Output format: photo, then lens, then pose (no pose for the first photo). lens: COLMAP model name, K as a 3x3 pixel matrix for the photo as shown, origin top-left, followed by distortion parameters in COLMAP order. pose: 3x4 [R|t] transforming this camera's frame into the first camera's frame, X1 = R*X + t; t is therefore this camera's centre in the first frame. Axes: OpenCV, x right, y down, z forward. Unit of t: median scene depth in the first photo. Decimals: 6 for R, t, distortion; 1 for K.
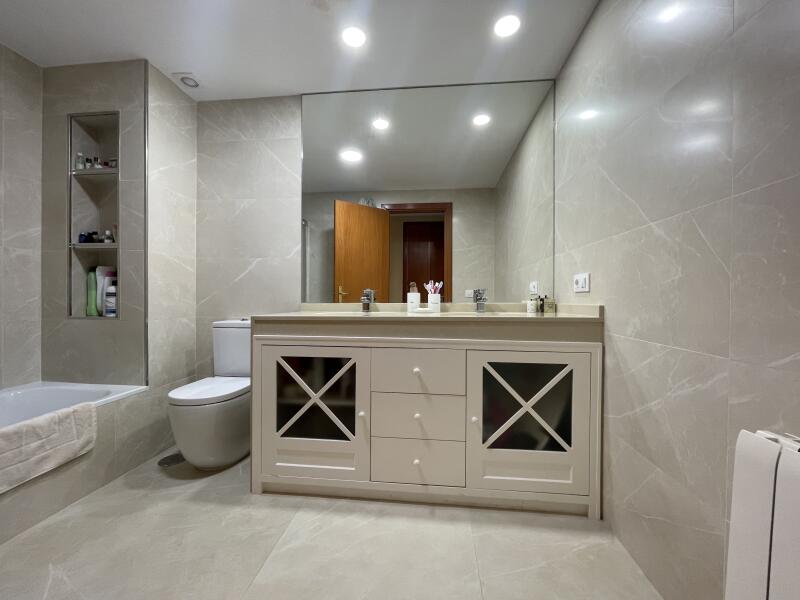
lens RADIAL K [[323.9, 0, 396.4], [0, 323.9, 300.1], [0, 0, 1]] dist [-0.001334, -0.000080]
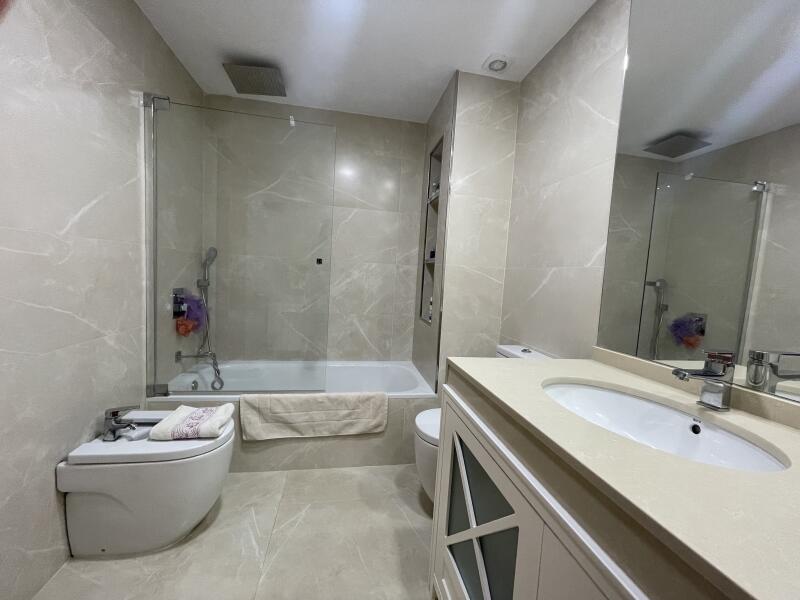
lens RADIAL K [[323.9, 0, 400.4], [0, 323.9, 298.4], [0, 0, 1]] dist [-0.001334, -0.000080]
pose [[0.283933, 0.078151, -0.955654, 0.170517], [-0.060529, 0.996146, 0.063479, -0.099505], [0.956932, 0.039821, 0.287569, 0.559791]]
